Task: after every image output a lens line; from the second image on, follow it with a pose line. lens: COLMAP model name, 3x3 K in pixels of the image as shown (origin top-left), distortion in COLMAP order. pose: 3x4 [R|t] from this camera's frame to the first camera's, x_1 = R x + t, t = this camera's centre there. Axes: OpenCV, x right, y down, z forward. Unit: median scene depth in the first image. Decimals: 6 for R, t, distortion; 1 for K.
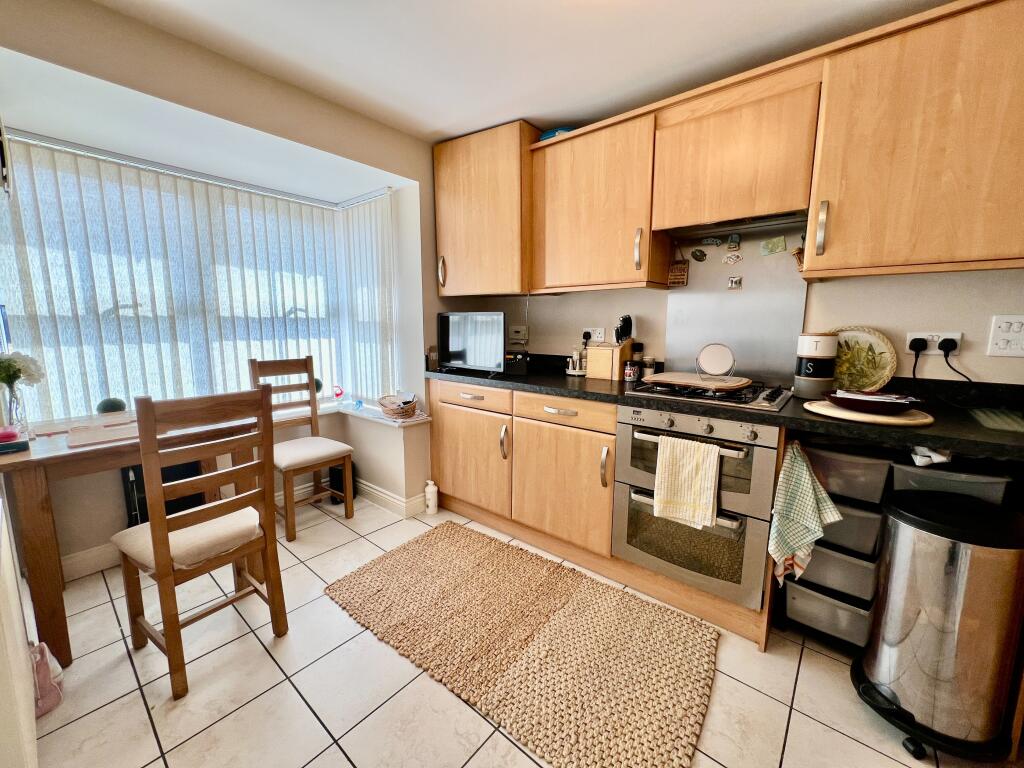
lens RADIAL K [[409.8, 0, 510.9], [0, 409.8, 380.3], [0, 0, 1]] dist [-0.000709, 0.000019]
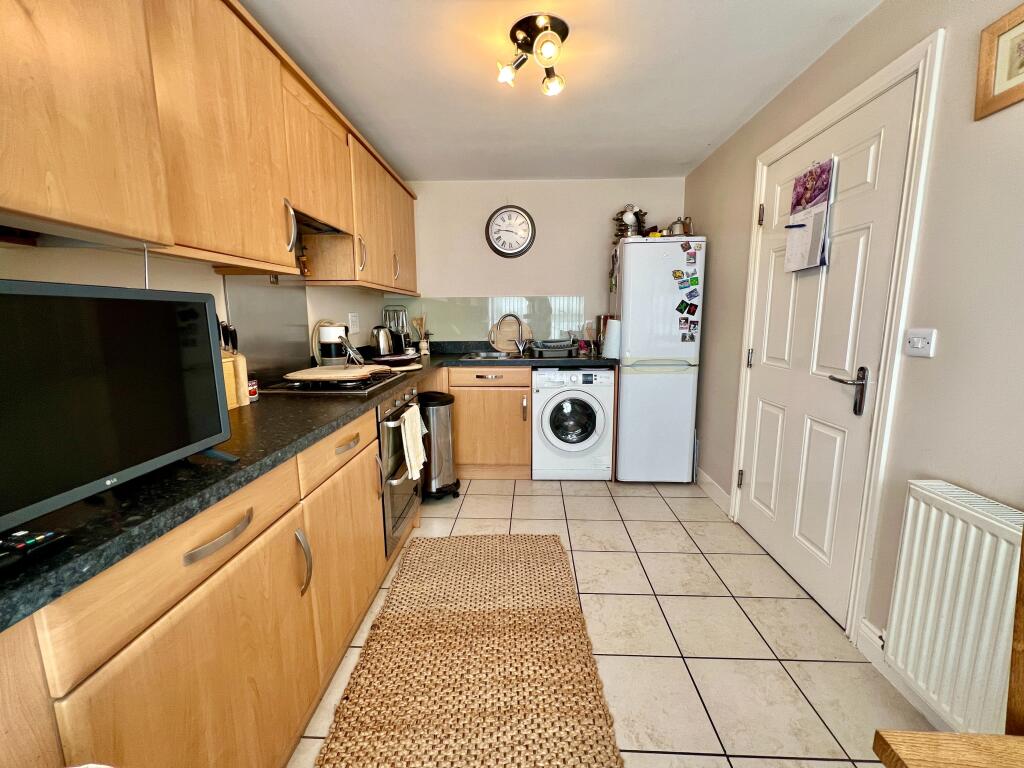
lens RADIAL K [[409.8, 0, 510.9], [0, 409.8, 380.3], [0, 0, 1]] dist [-0.000709, 0.000019]
pose [[-0.608216, -0.126836, 0.783573, -0.466797], [0.119247, 0.961348, 0.248172, -0.136142], [-0.784764, 0.244381, -0.569582, 0.911248]]
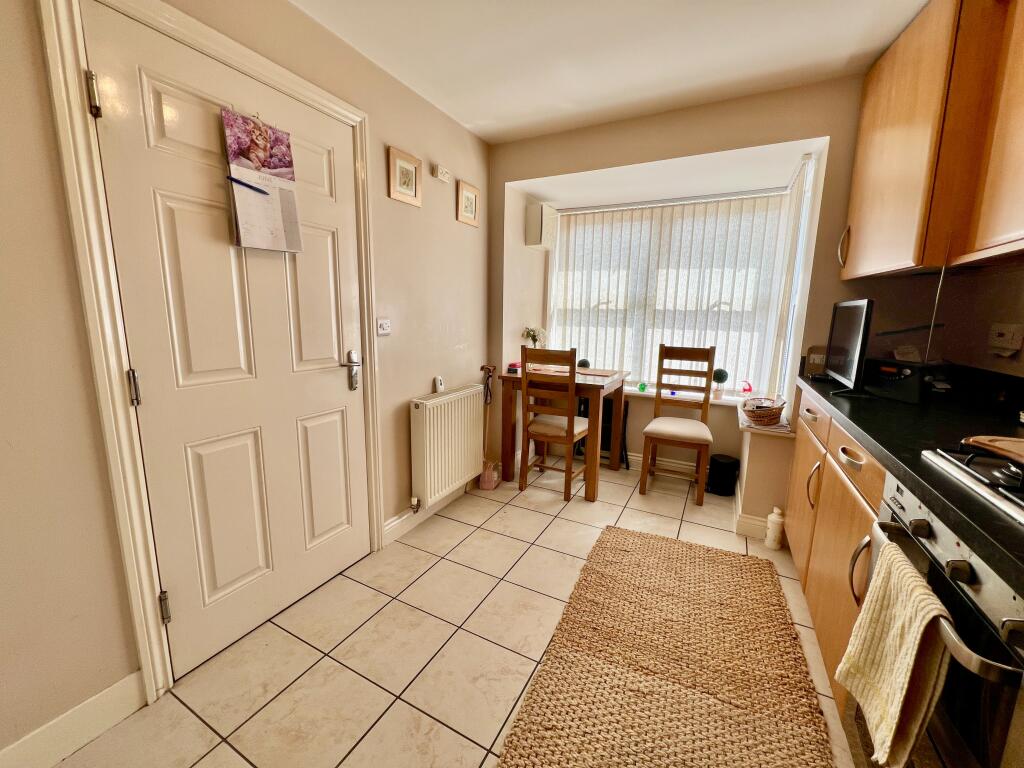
lens RADIAL K [[409.8, 0, 510.9], [0, 409.8, 380.3], [0, 0, 1]] dist [-0.000709, 0.000019]
pose [[0.216416, 0.159408, -0.963199, 0.459802], [-0.153795, 0.979829, 0.127605, -0.030861], [0.964112, 0.120520, 0.236567, 0.273848]]
